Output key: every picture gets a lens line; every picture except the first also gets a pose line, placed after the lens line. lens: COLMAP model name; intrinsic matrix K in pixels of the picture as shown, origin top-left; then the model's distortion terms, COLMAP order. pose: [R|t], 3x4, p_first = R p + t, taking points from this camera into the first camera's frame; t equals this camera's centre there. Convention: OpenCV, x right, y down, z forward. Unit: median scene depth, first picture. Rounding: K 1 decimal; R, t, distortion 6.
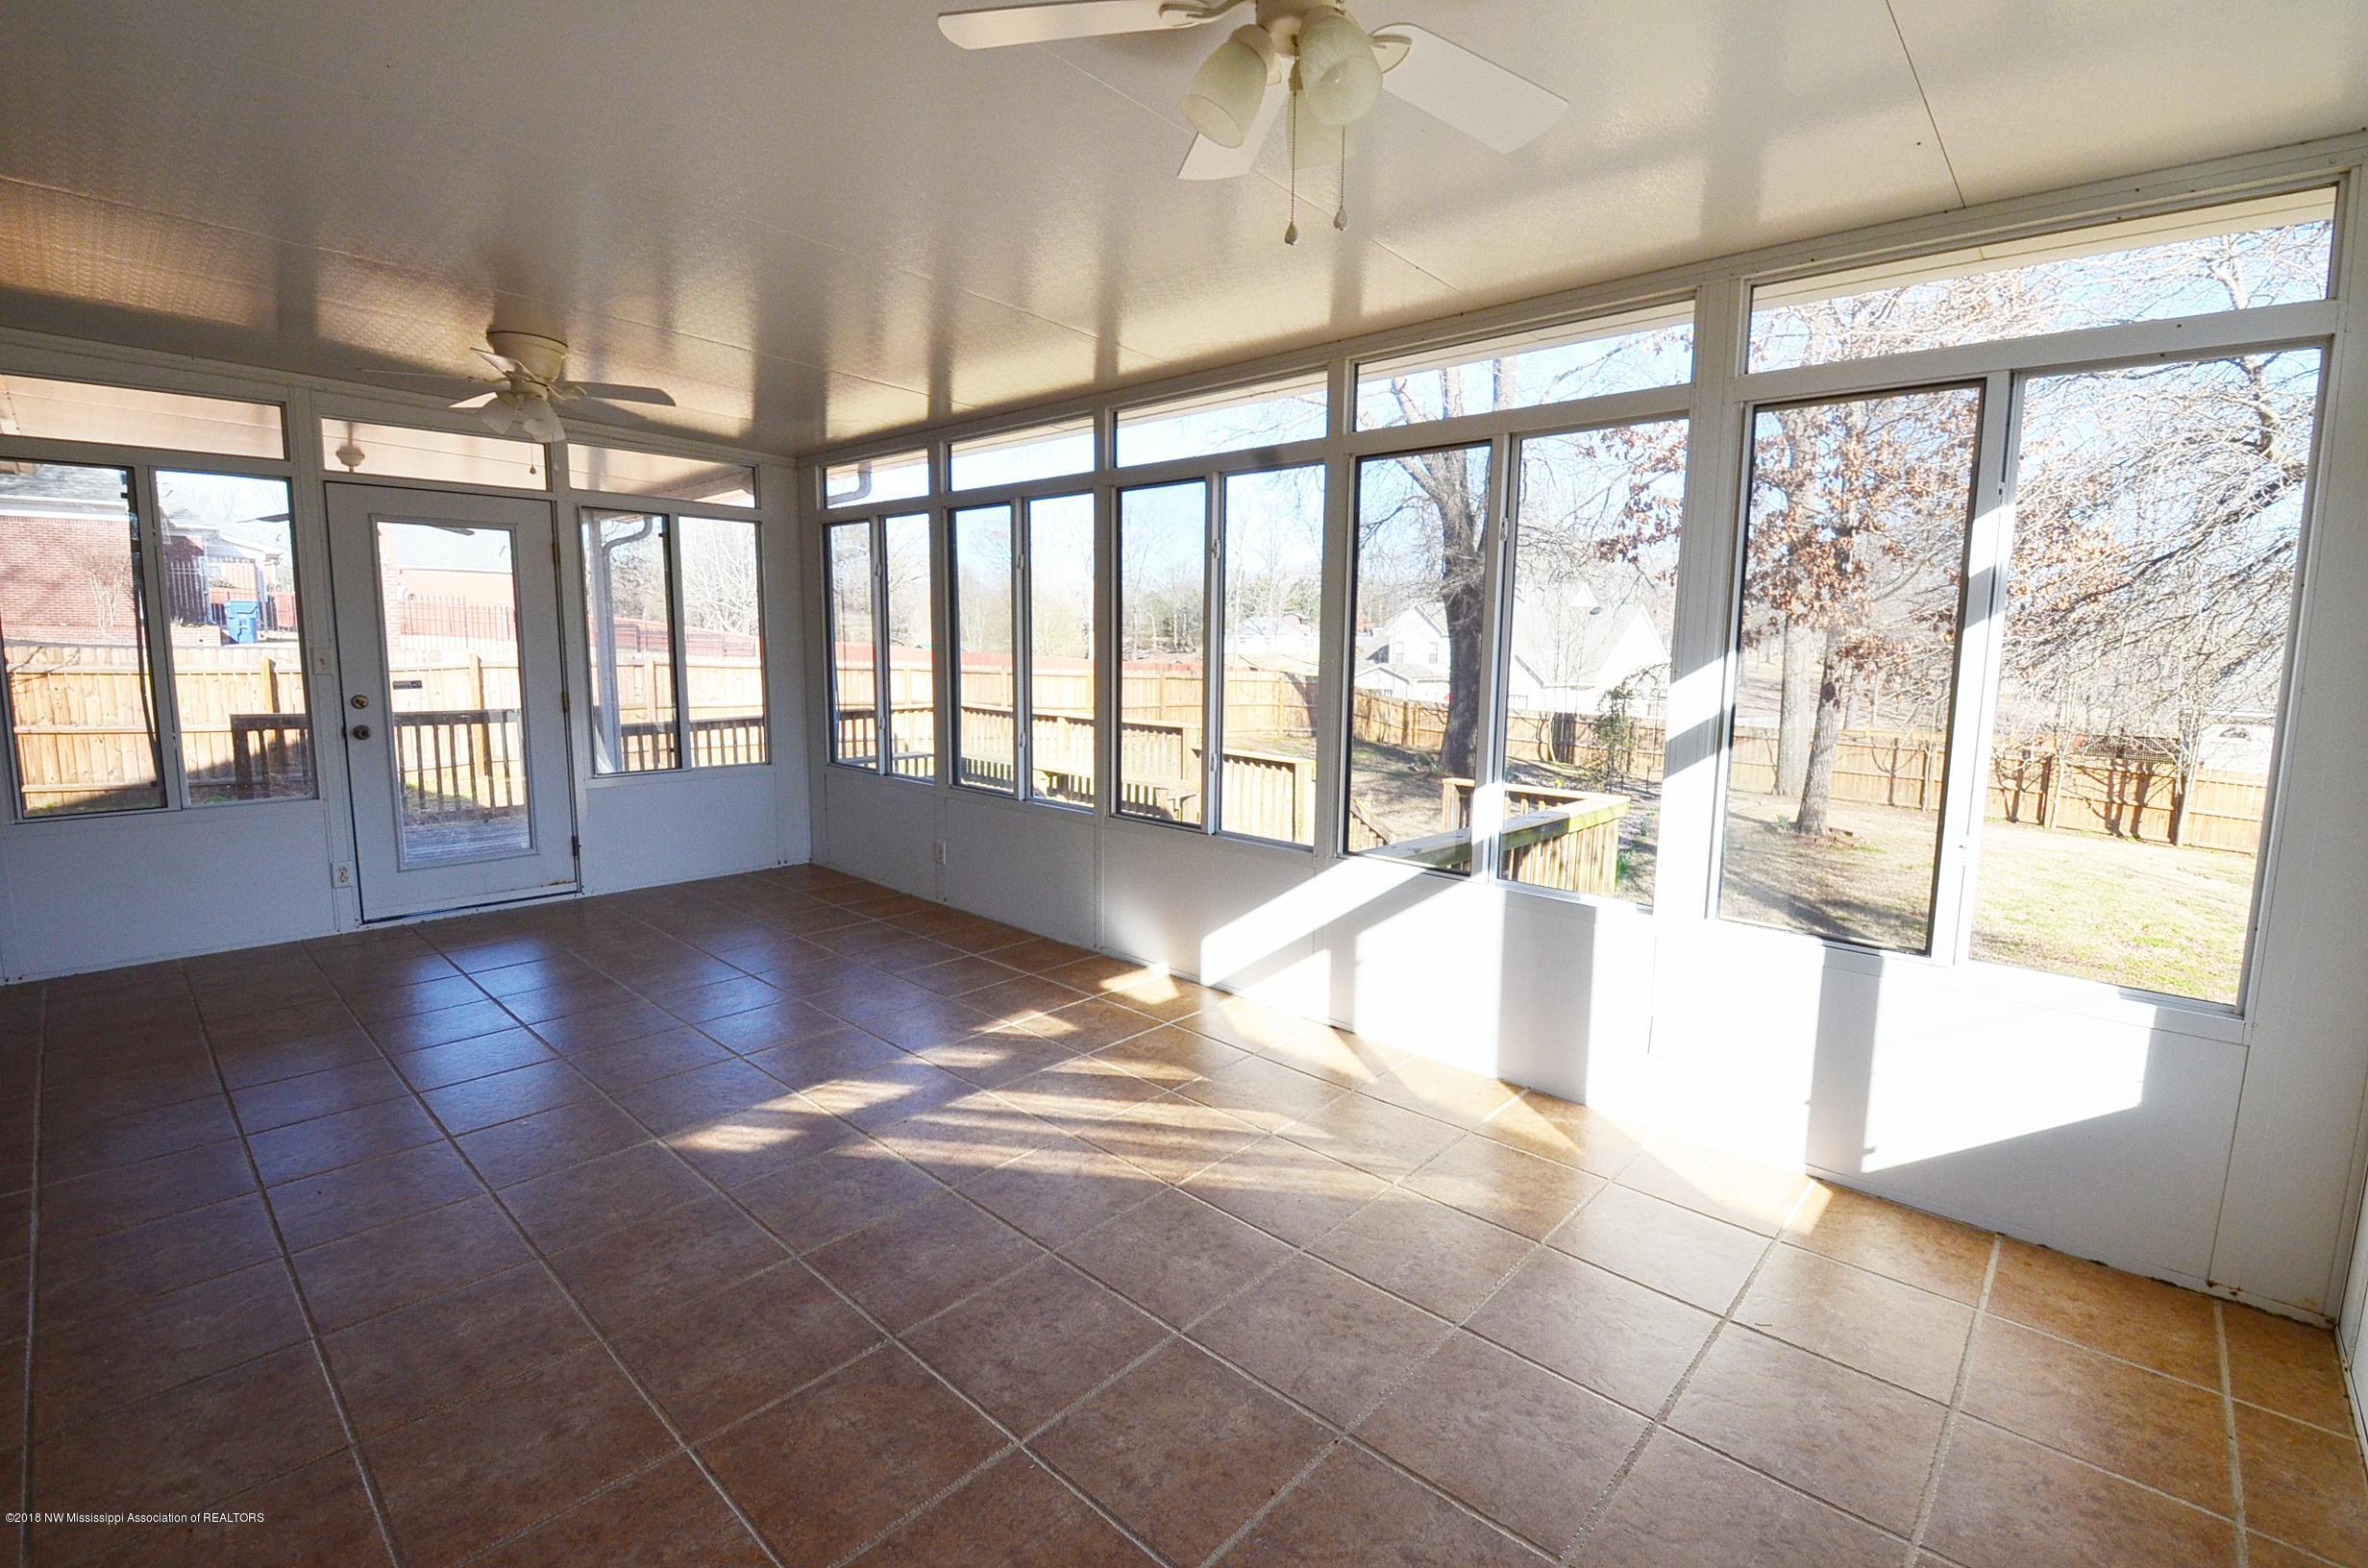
lens RADIAL K [[1040.1, 0, 1196.3], [0, 1040.1, 793.0], [0, 0, 1]] dist [-0.012669, -0.002358]
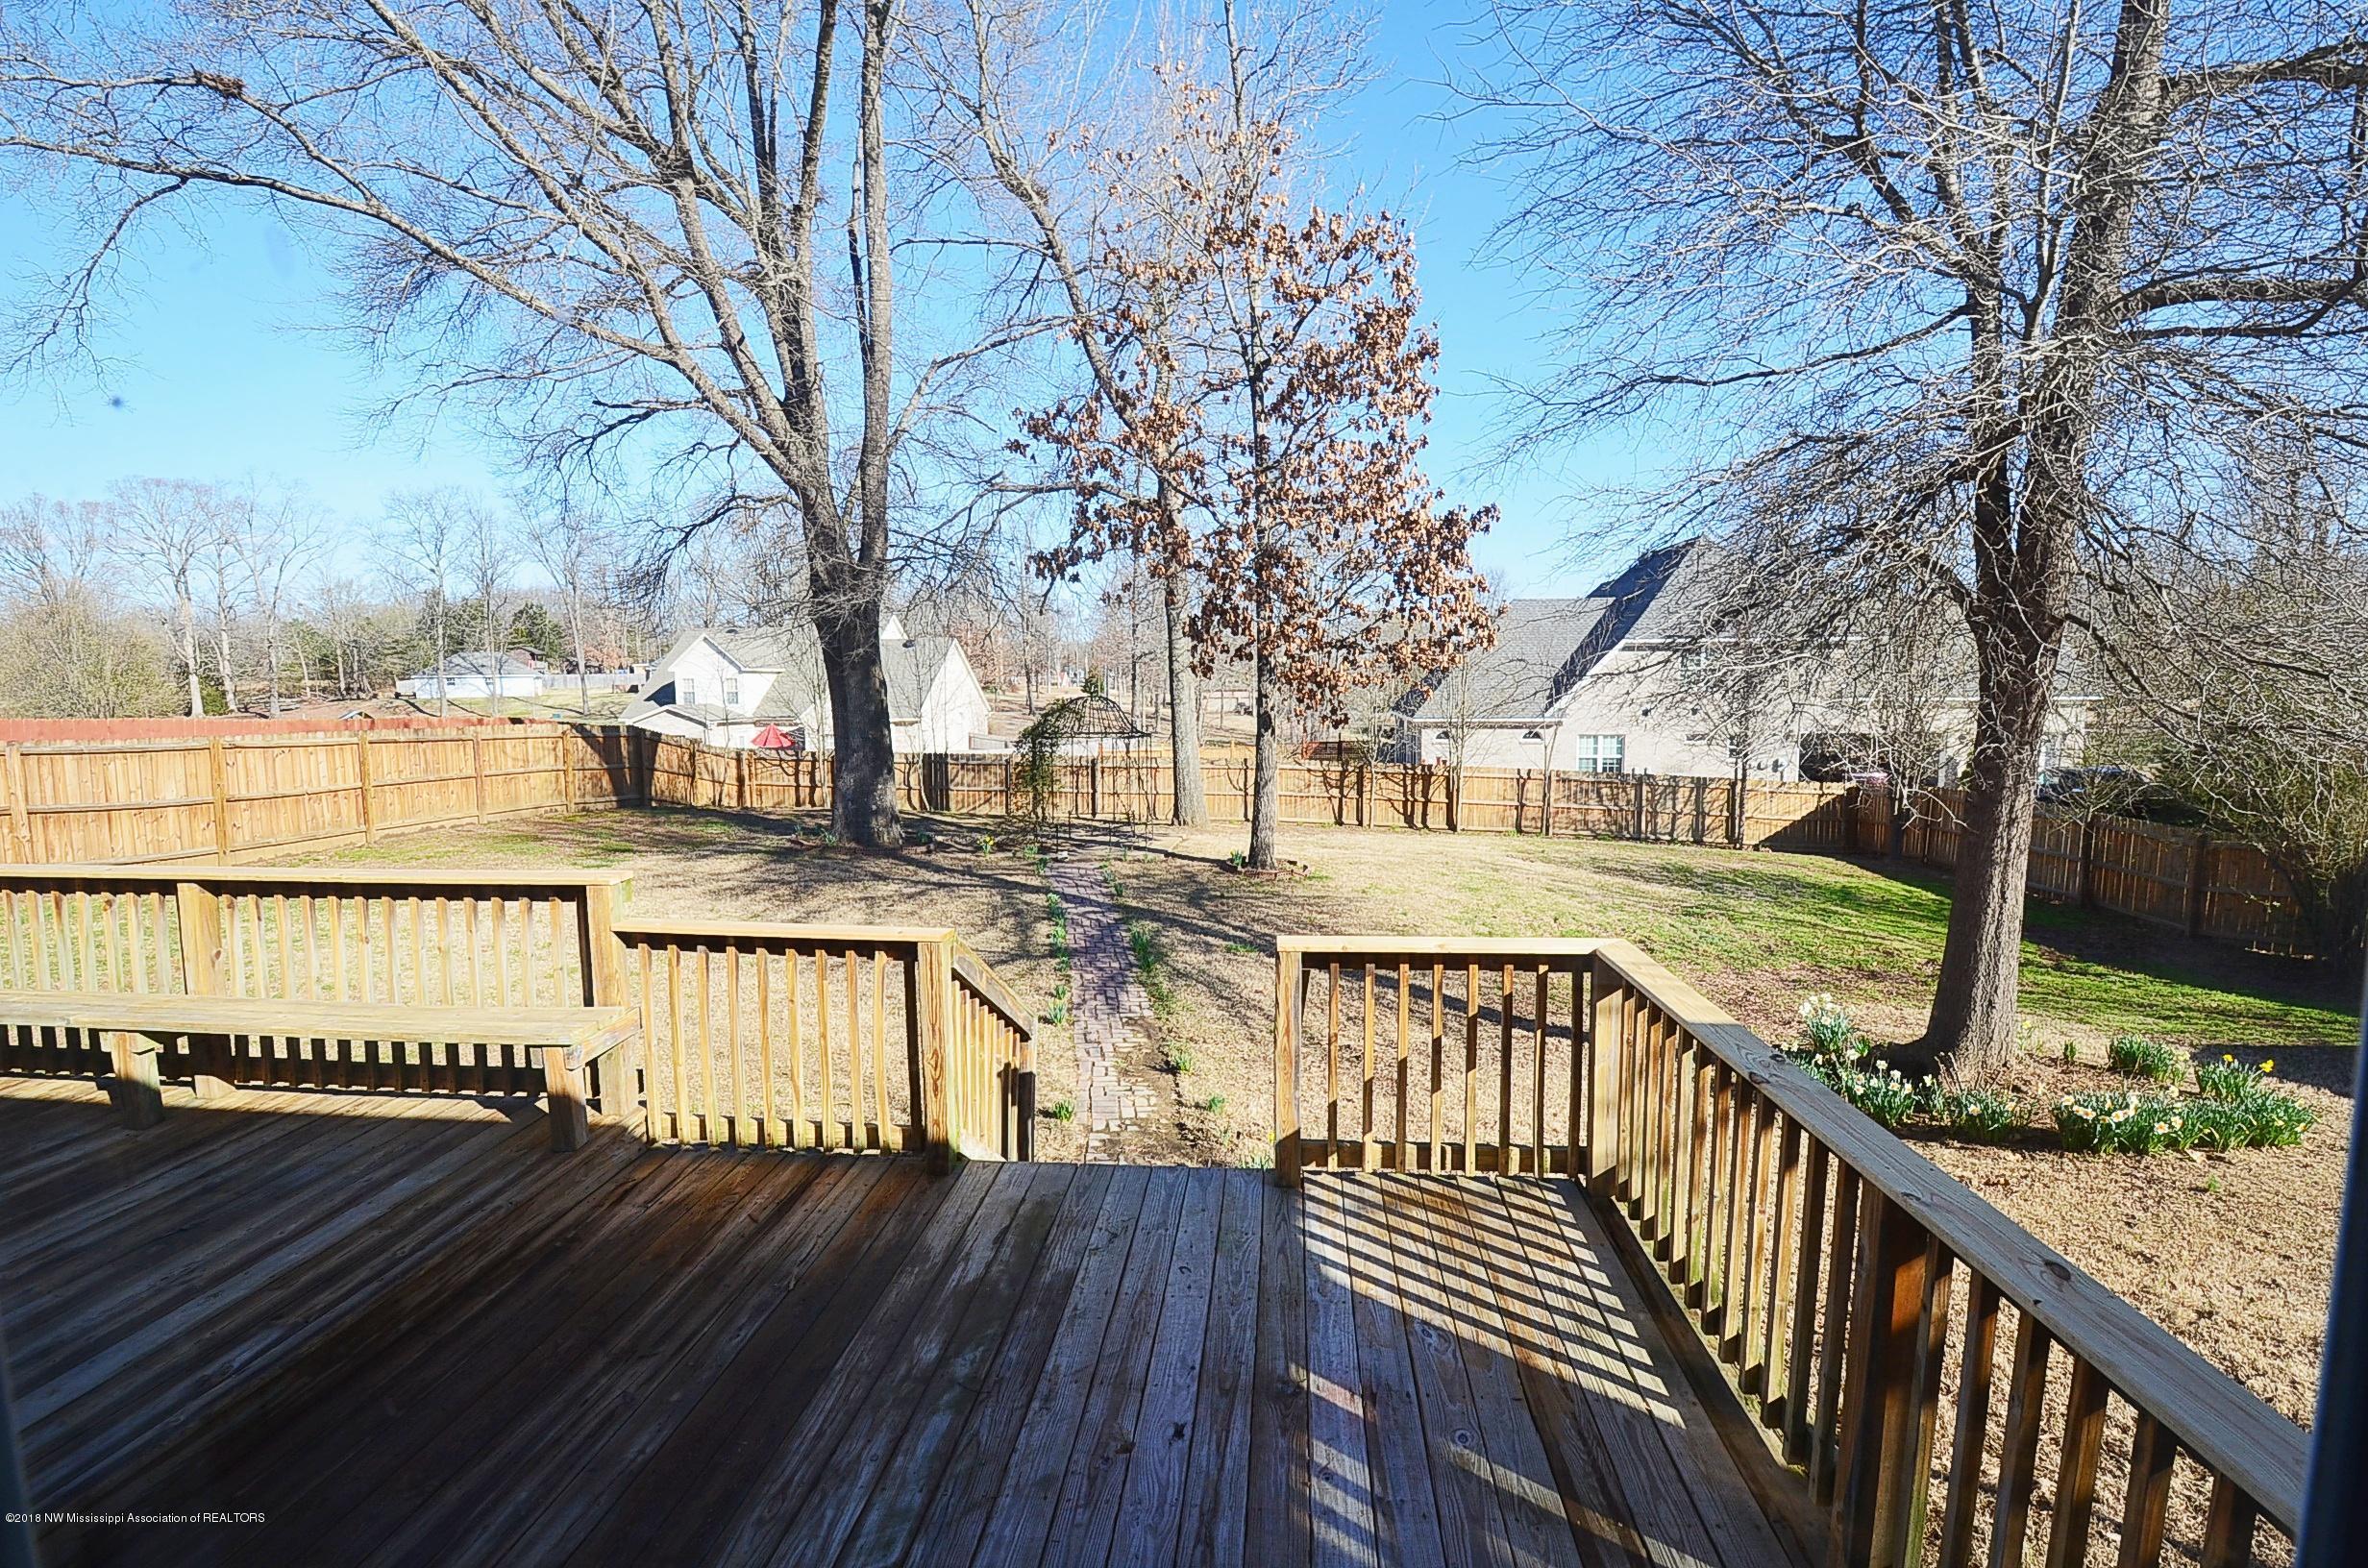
lens RADIAL K [[1040.1, 0, 1208.6], [0, 1040.1, 777.5], [0, 0, 1]] dist [-0.012669, -0.002358]
pose [[0.776449, -0.078487, 0.625273, -0.029601], [0.107791, 0.994132, -0.009065, -0.028957], [-0.620893, 0.074438, 0.780353, 0.192259]]
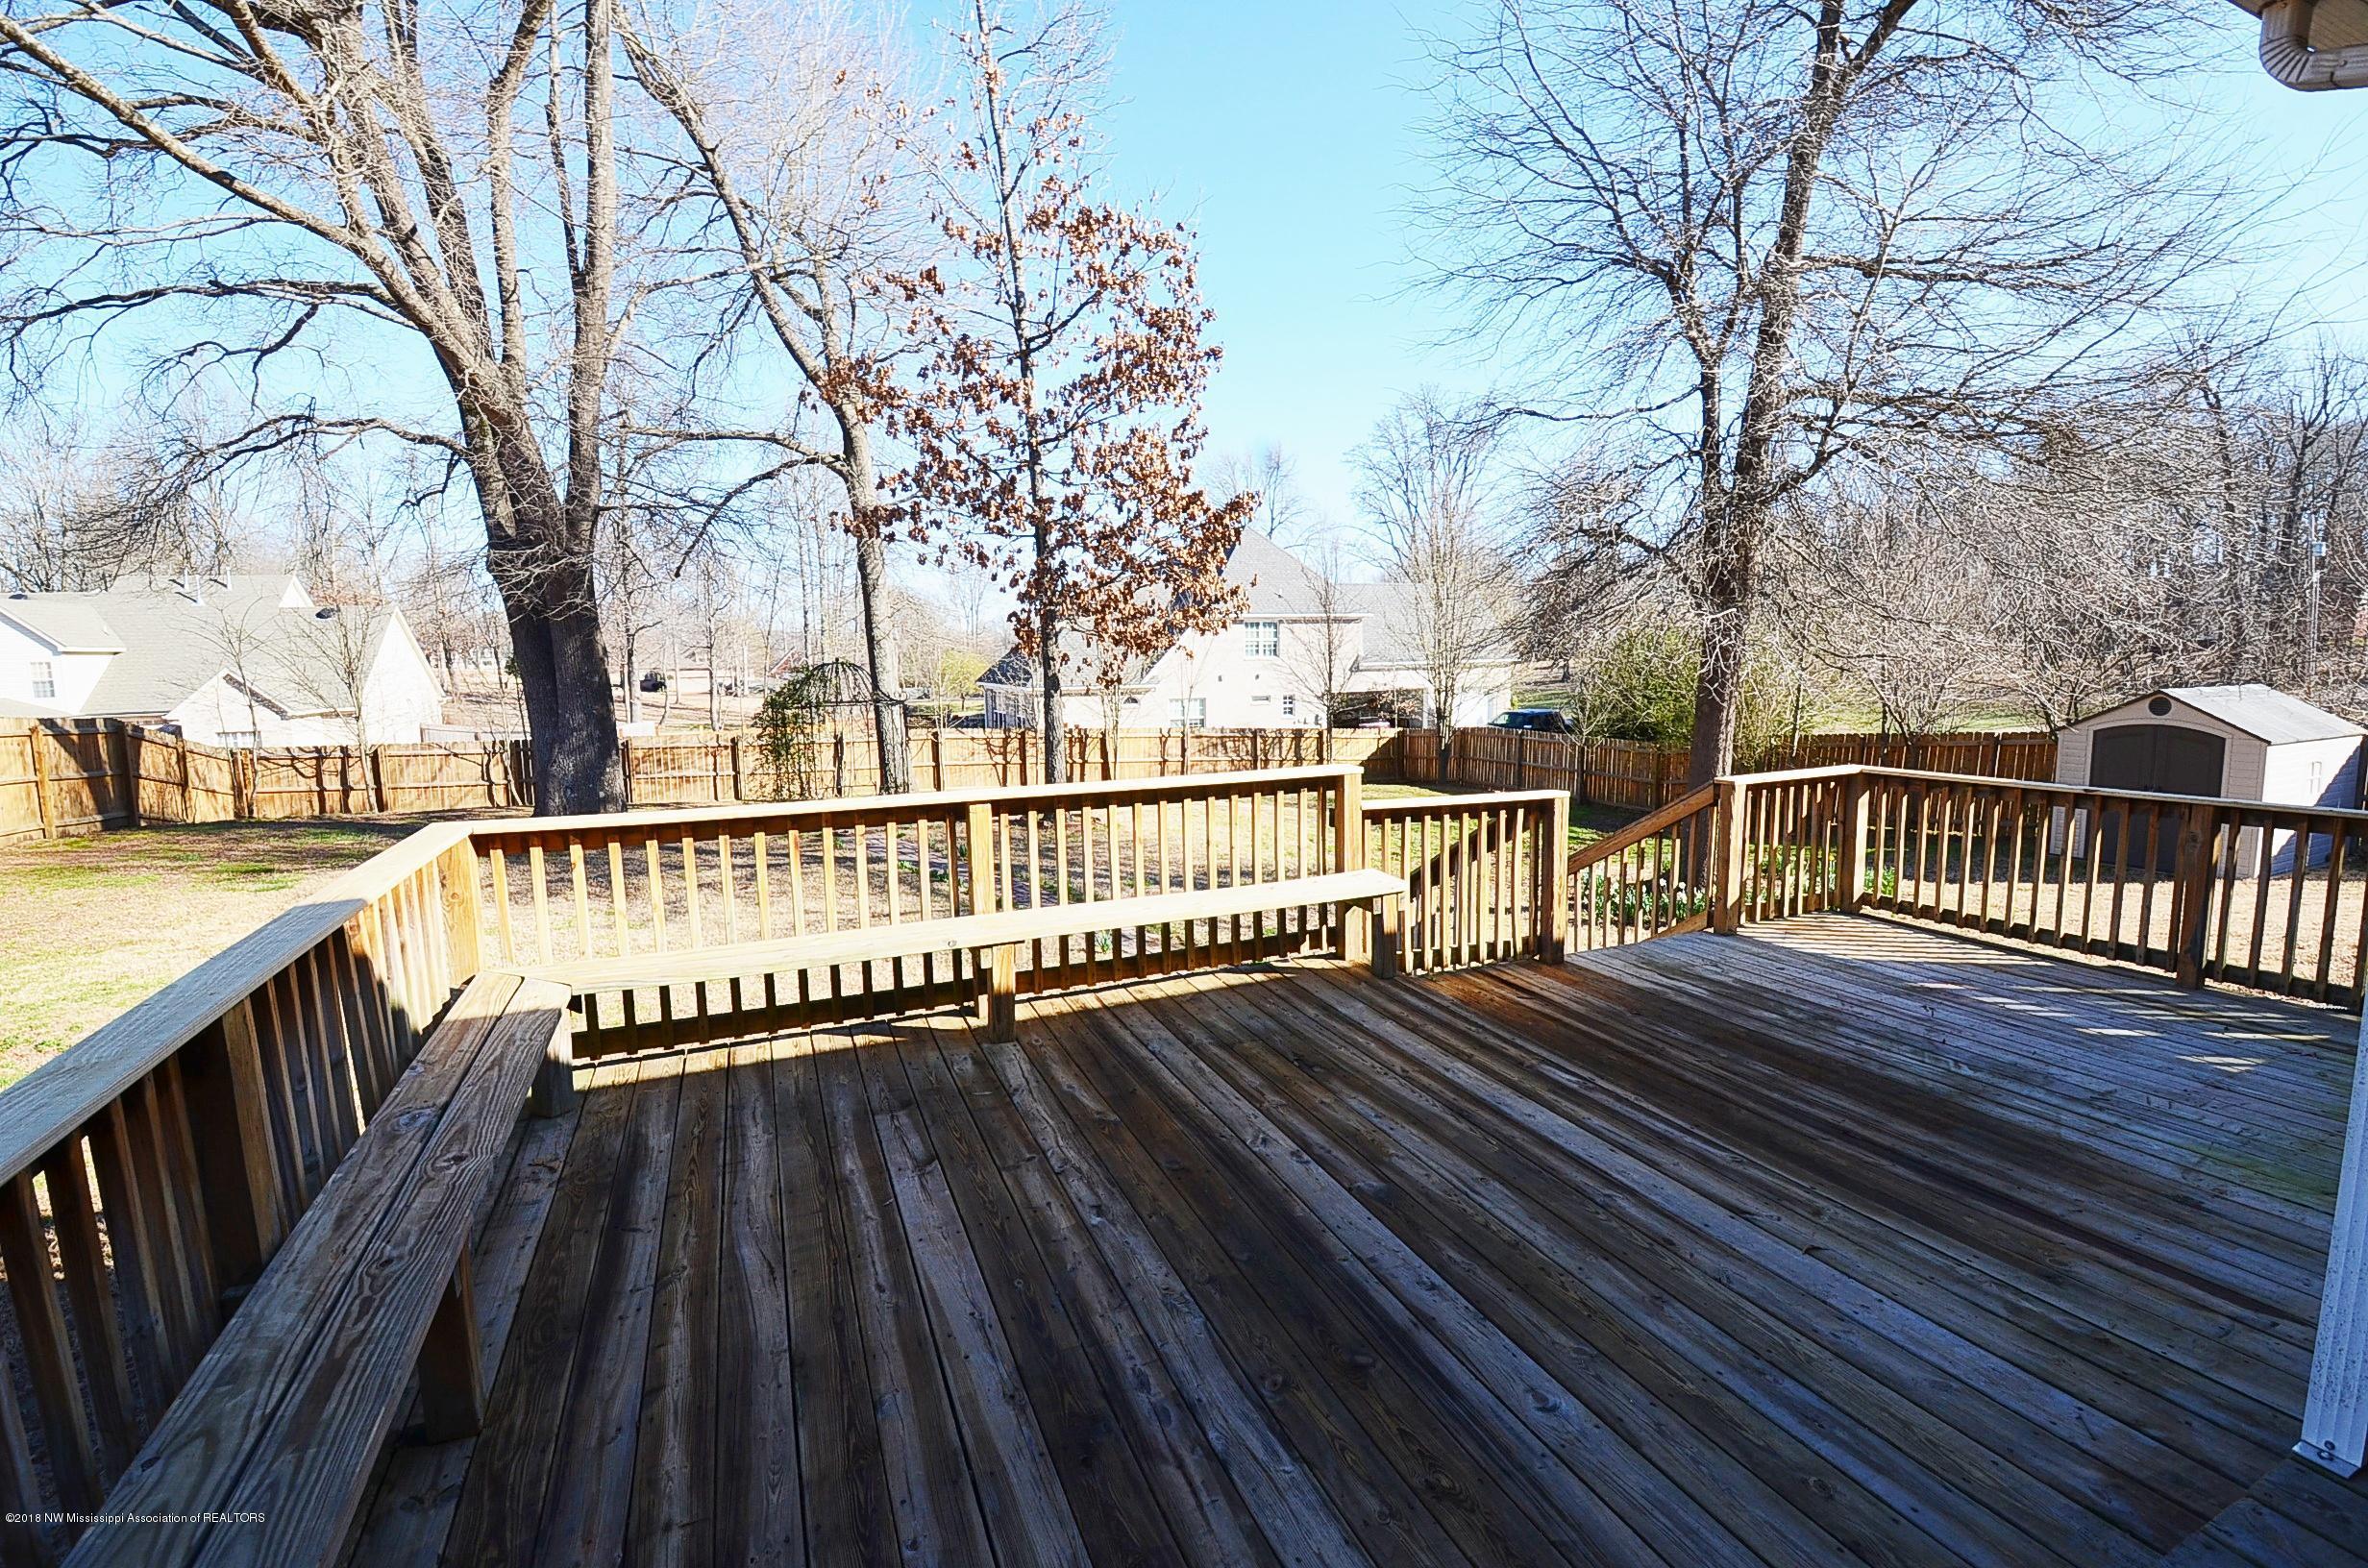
lens RADIAL K [[1040.1, 0, 1191.9], [0, 1040.1, 787.3], [0, 0, 1]] dist [-0.012669, -0.002358]
pose [[0.385464, -0.140143, 0.912018, -0.201331], [0.153615, 0.984352, 0.086333, -0.044151], [-0.909846, 0.106821, 0.400960, 0.327048]]
